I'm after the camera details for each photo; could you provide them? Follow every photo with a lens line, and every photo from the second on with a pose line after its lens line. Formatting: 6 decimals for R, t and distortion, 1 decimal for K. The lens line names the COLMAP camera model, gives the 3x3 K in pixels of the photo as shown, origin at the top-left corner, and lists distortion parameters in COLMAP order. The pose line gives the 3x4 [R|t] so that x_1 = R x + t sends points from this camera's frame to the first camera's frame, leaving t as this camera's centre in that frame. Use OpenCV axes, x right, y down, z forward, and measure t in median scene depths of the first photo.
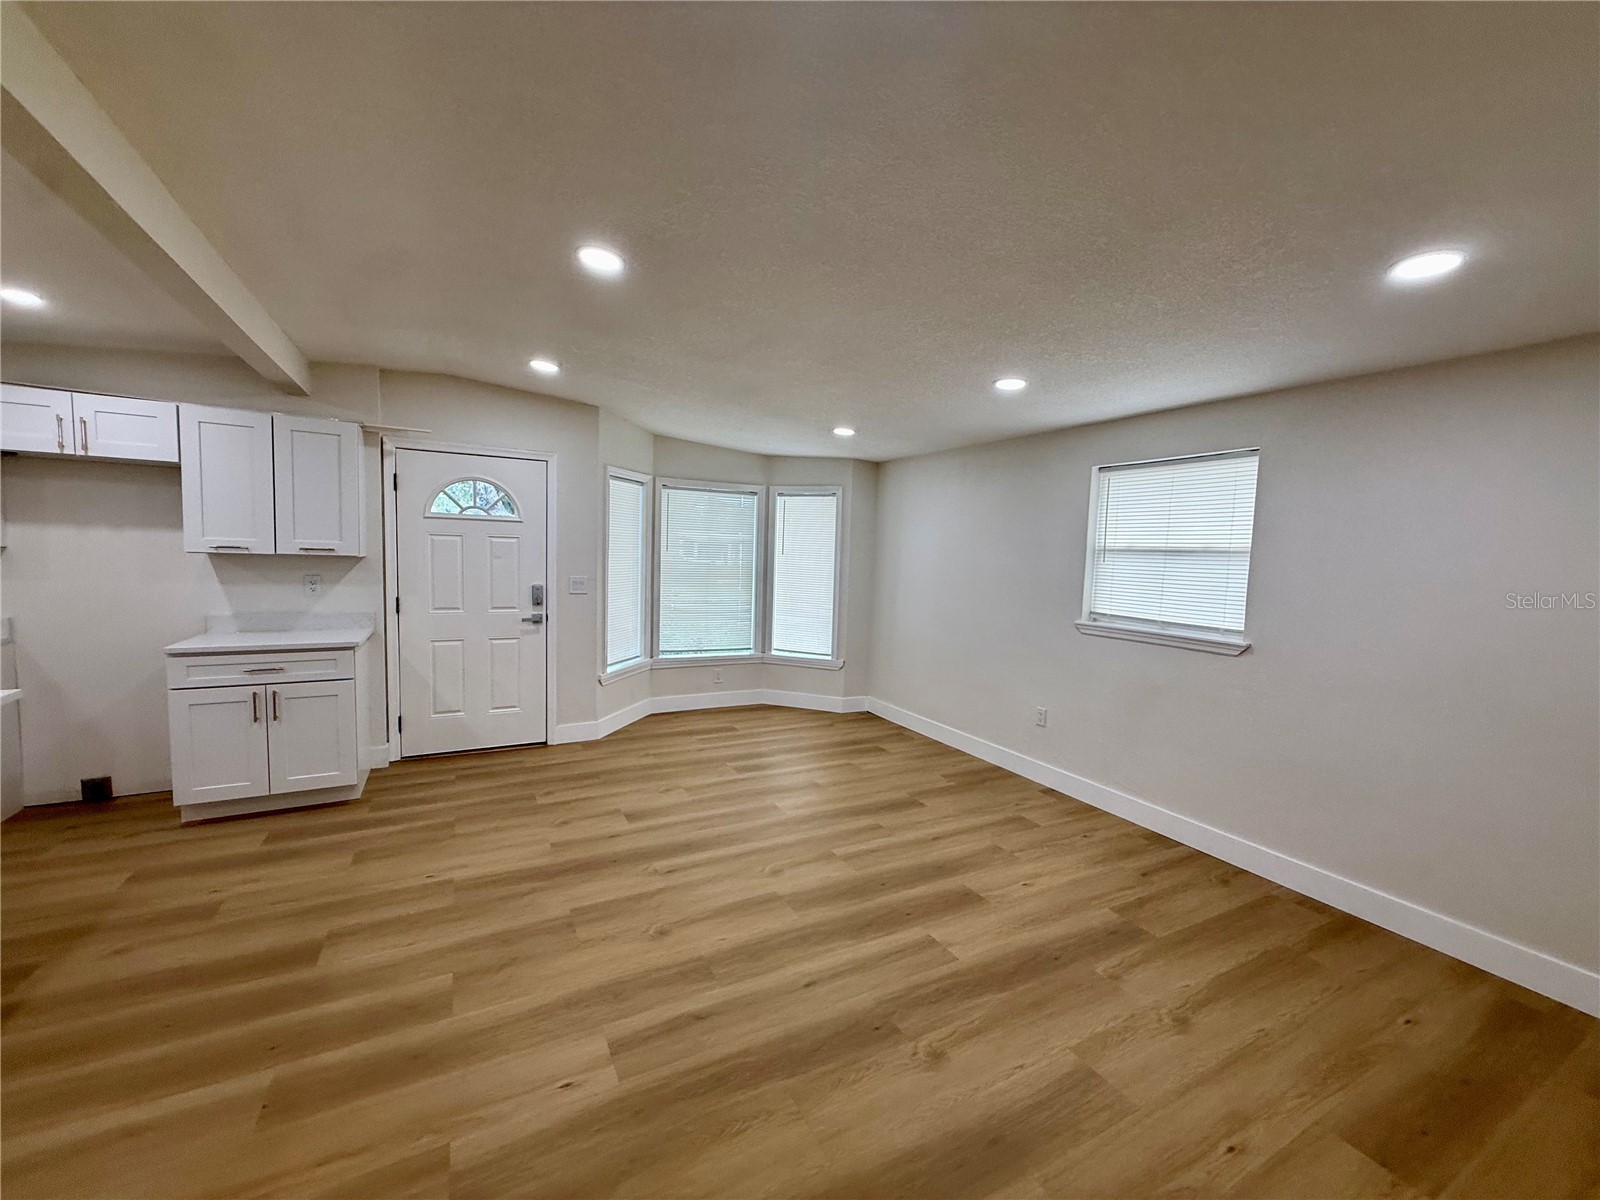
lens RADIAL K [[637.4, 0, 793.1], [0, 637.4, 602.1], [0, 0, 1]] dist [0.000730, 0.000343]
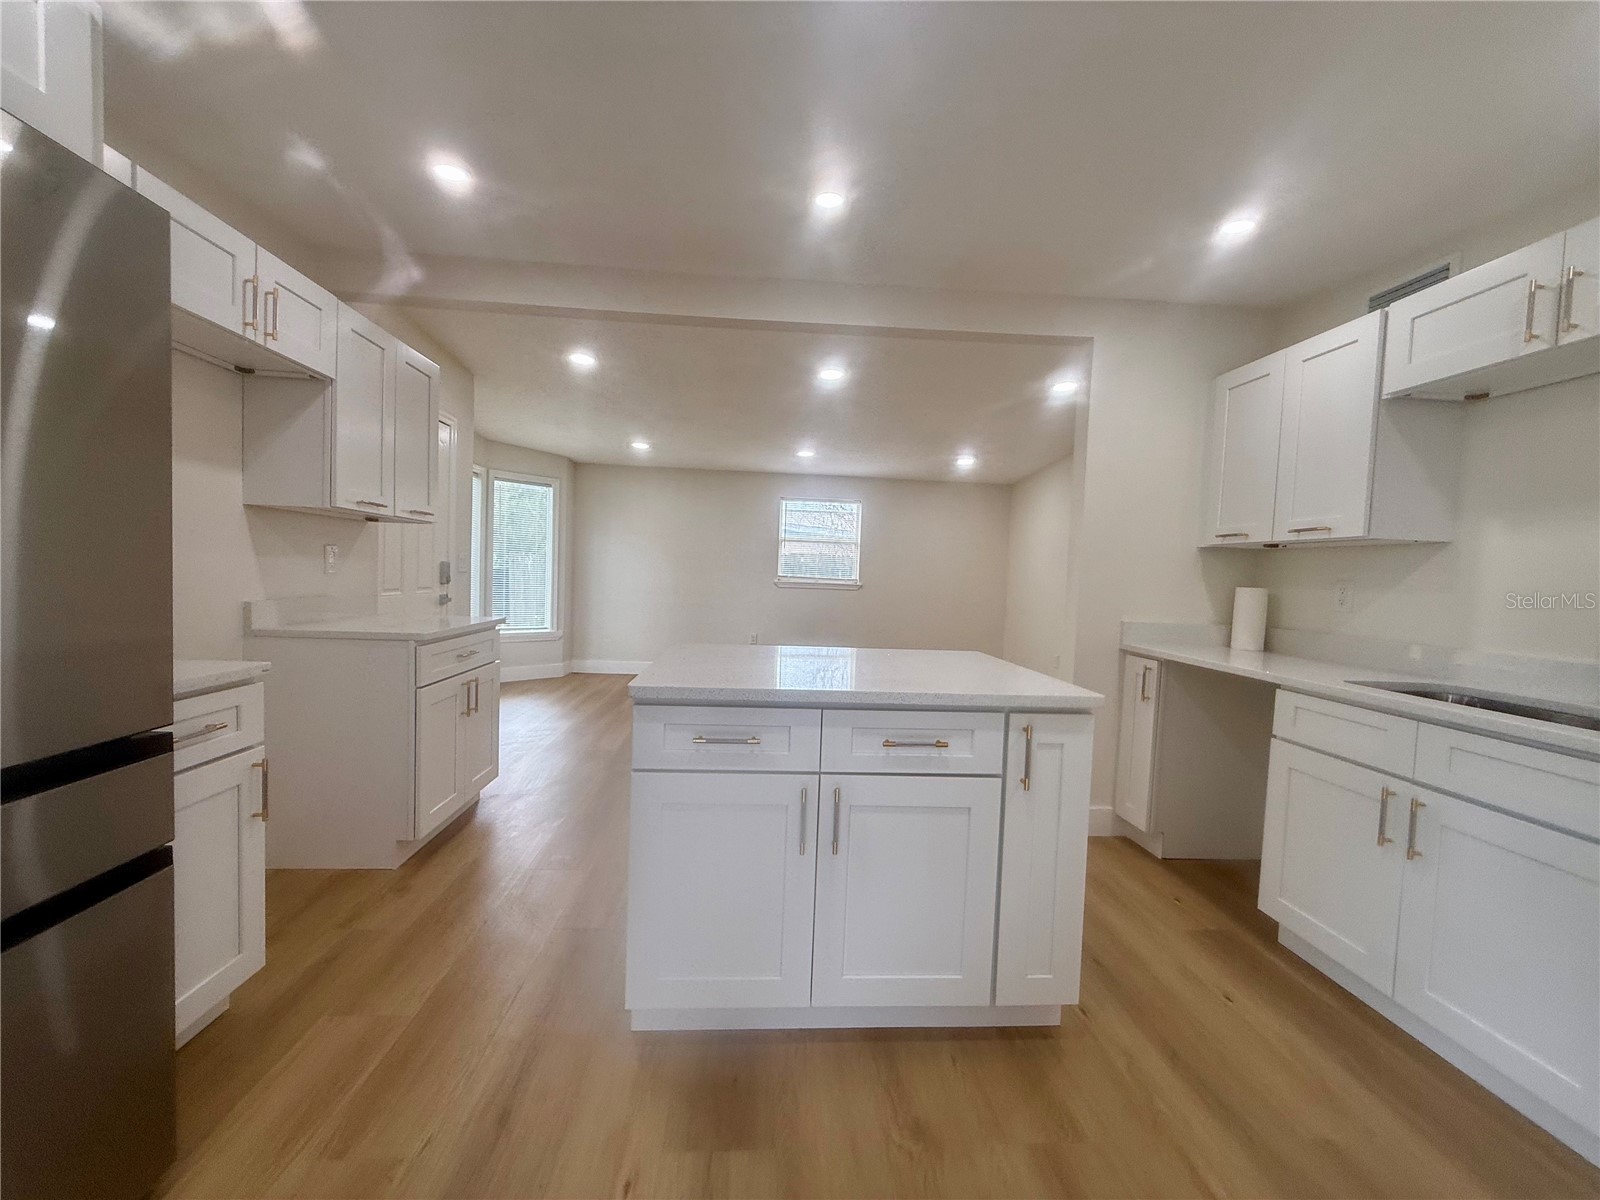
lens RADIAL K [[637.4, 0, 794.8], [0, 637.4, 602.0], [0, 0, 1]] dist [0.000730, 0.000343]
pose [[0.407224, -0.056410, 0.911585, -1.363367], [0.047480, 0.998049, 0.040550, 0.022027], [-0.912094, 0.026769, 0.409107, 0.244165]]
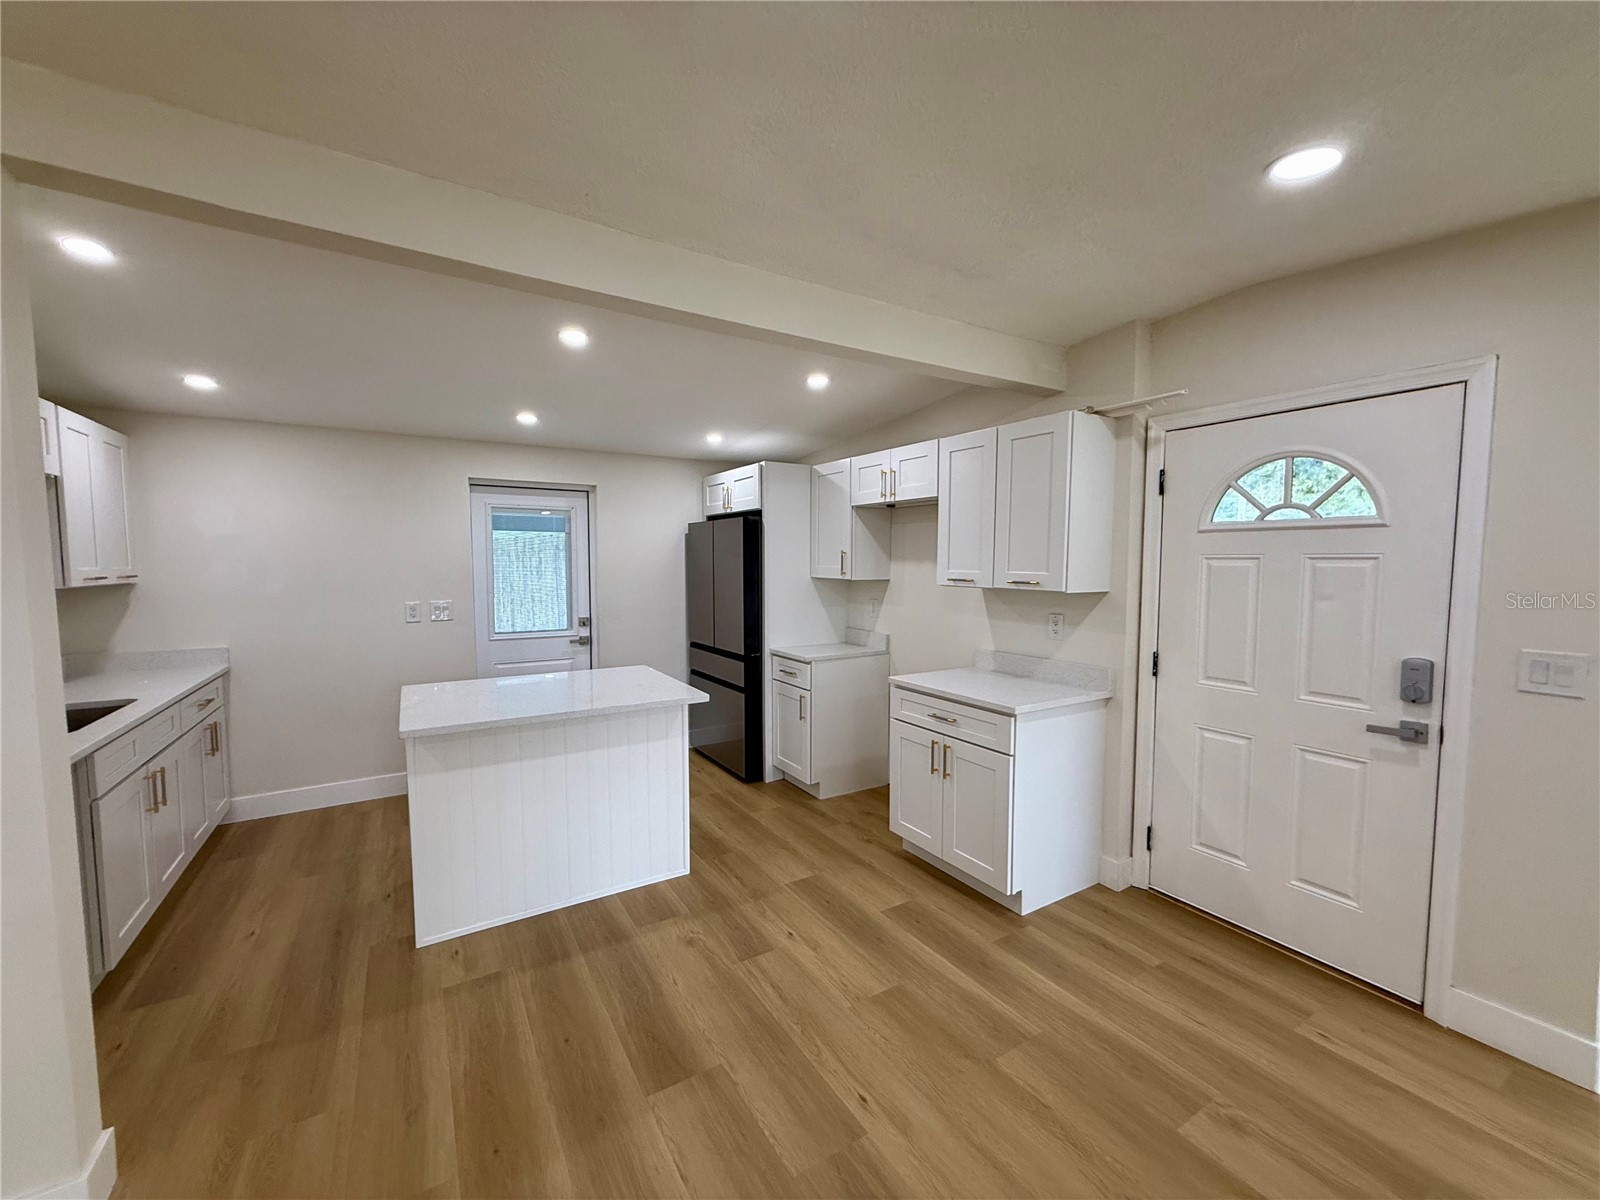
lens RADIAL K [[637.4, 0, 794.9], [0, 637.4, 601.8], [0, 0, 1]] dist [0.000730, 0.000343]
pose [[0.062705, 0.036777, -0.997354, 0.035124], [-0.076804, 0.996535, 0.031918, -0.064761], [0.995072, 0.074599, 0.065312, 0.696225]]
